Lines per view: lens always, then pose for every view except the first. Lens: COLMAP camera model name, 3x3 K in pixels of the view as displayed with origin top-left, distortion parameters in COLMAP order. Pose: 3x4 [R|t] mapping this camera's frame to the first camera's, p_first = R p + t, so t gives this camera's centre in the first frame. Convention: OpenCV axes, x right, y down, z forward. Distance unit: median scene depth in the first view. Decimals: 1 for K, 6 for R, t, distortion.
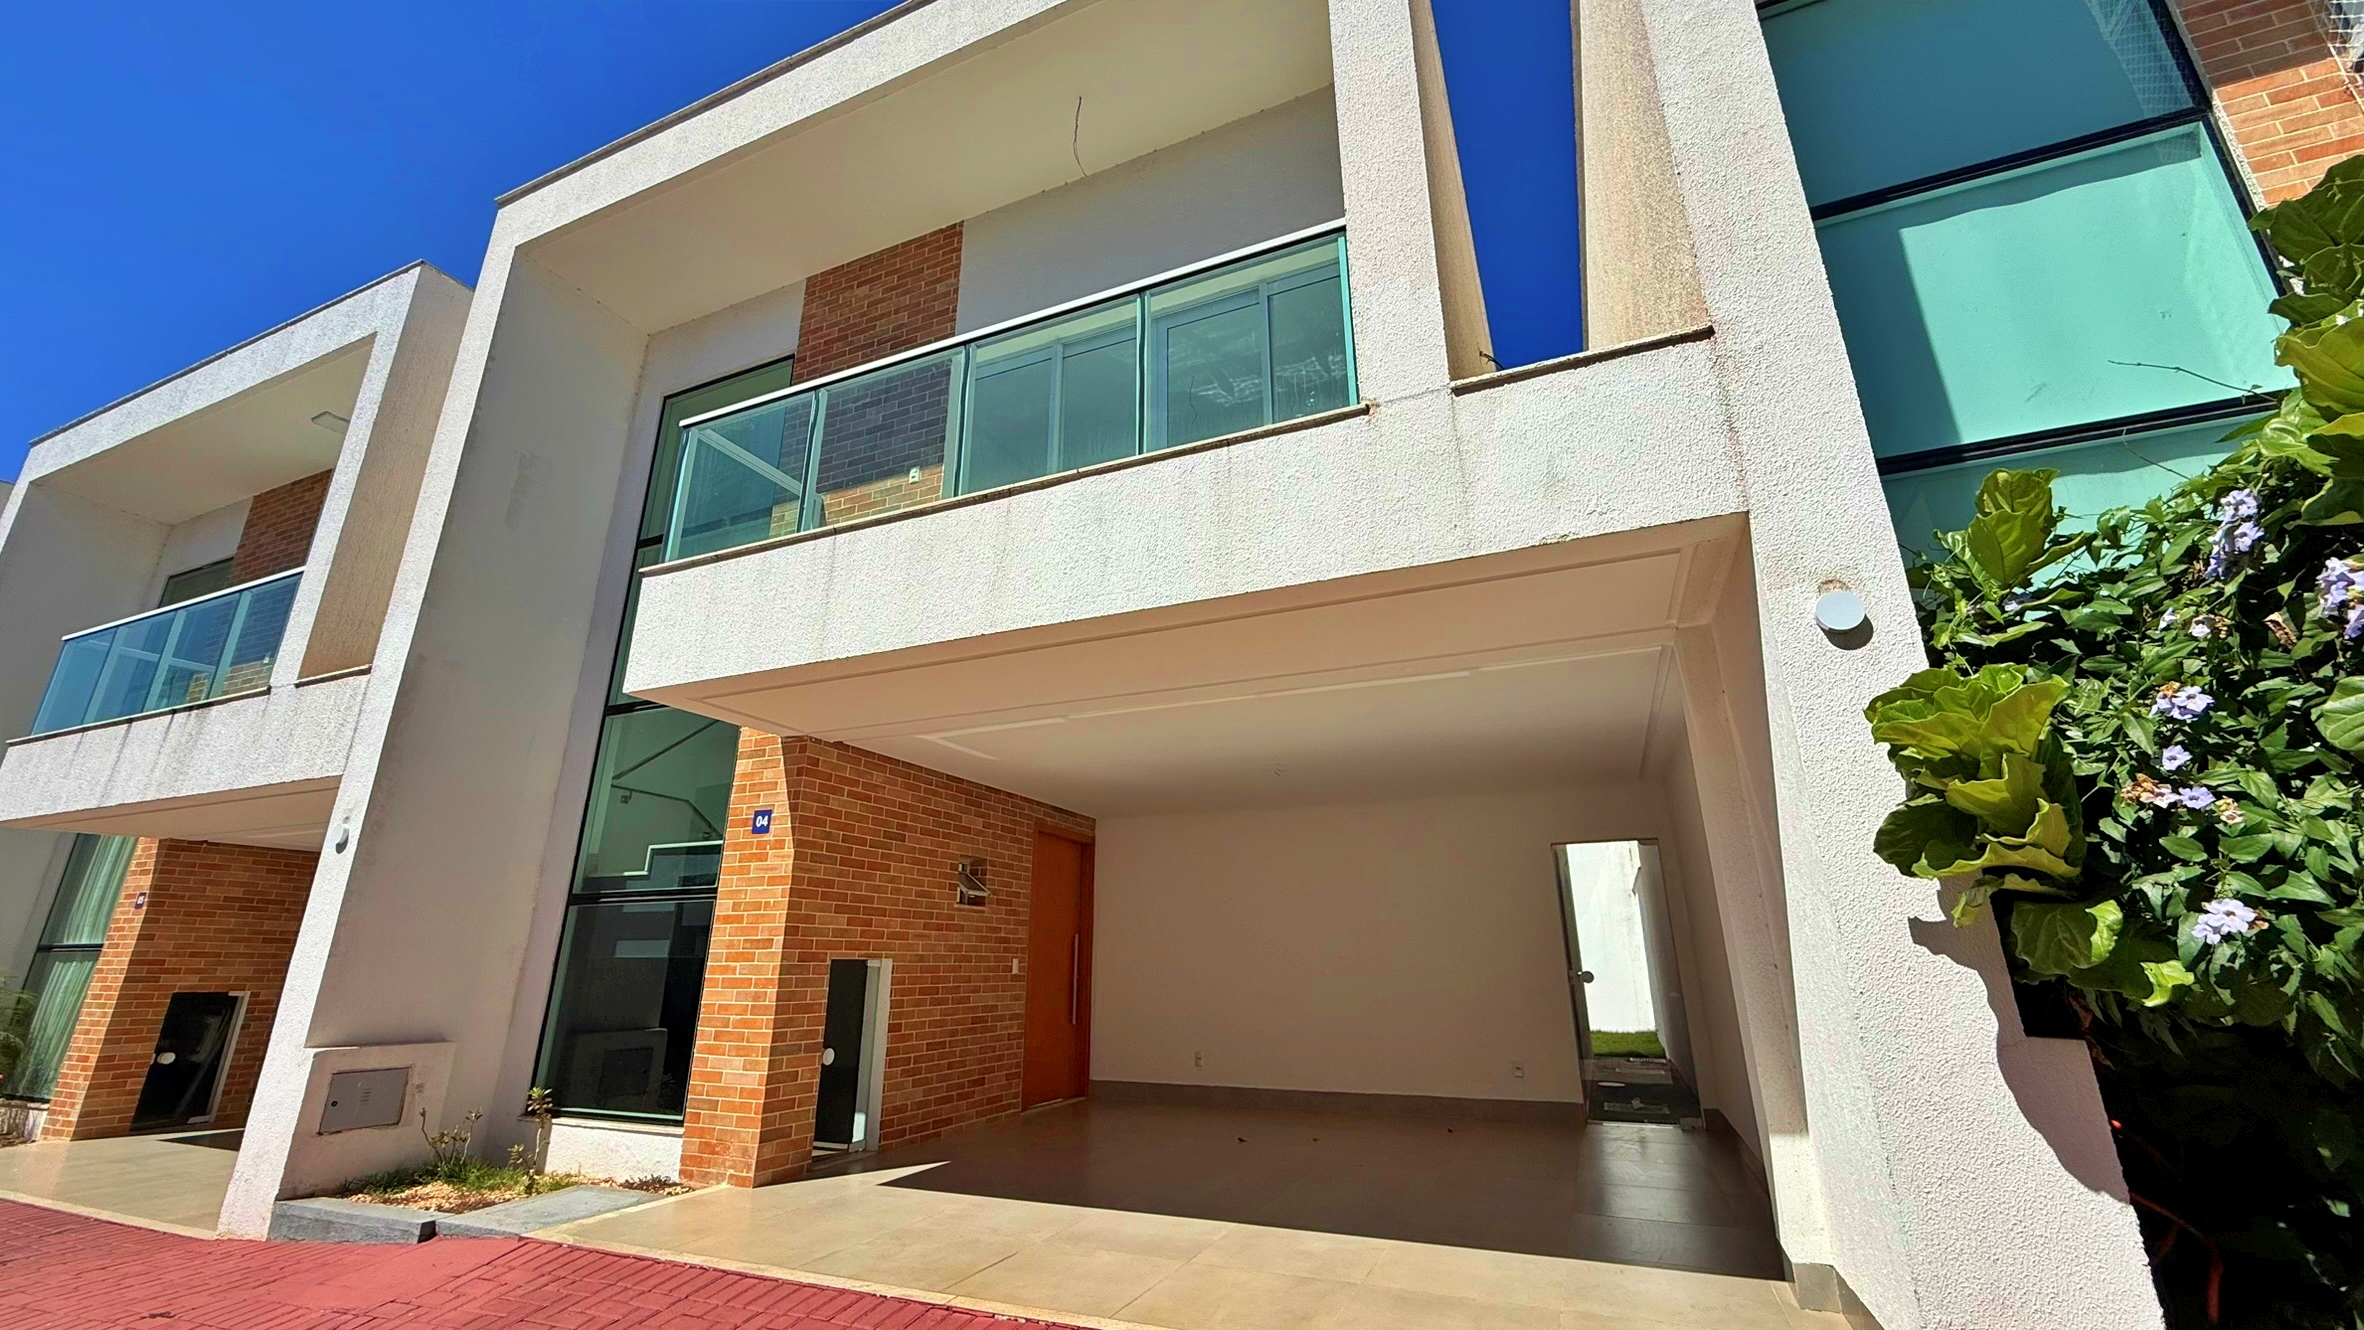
lens RADIAL K [[938.9, 0, 1172.5], [0, 938.9, 662.2], [0, 0, 1]] dist [-0.001872, -0.000034]
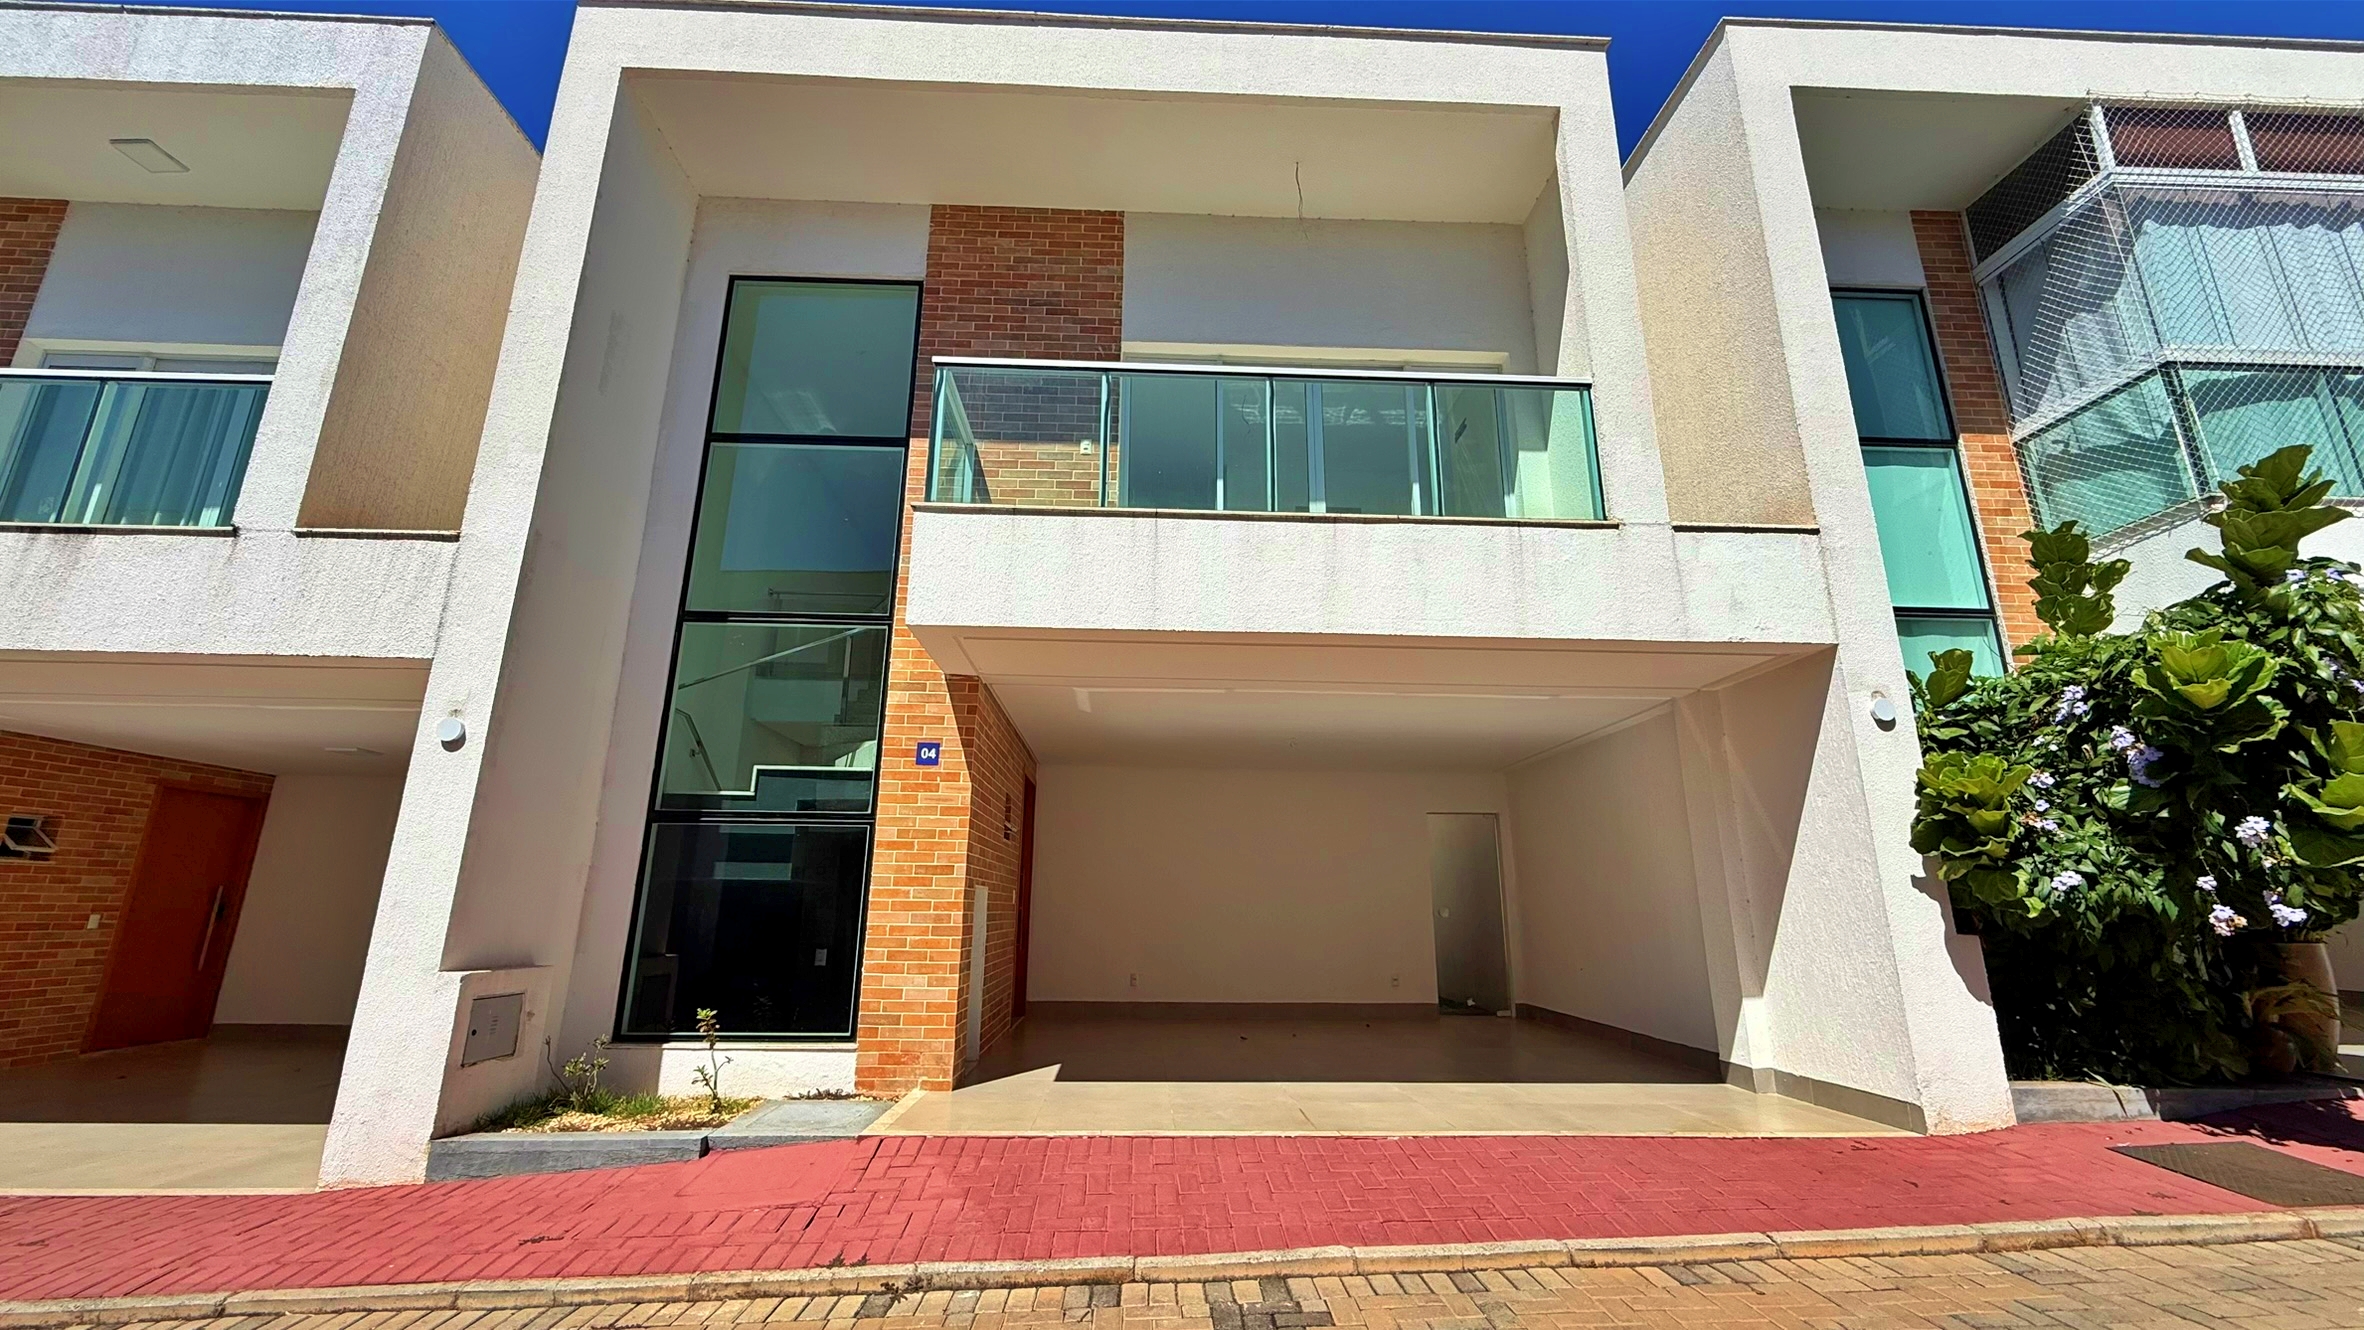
lens RADIAL K [[938.9, 0, 1172.5], [0, 938.9, 662.2], [0, 0, 1]] dist [-0.001872, -0.000034]
pose [[0.900648, 0.123052, 0.416763, -0.681423], [-0.145701, 0.989065, 0.022840, 0.007321], [-0.409395, -0.081294, 0.908728, -0.047251]]
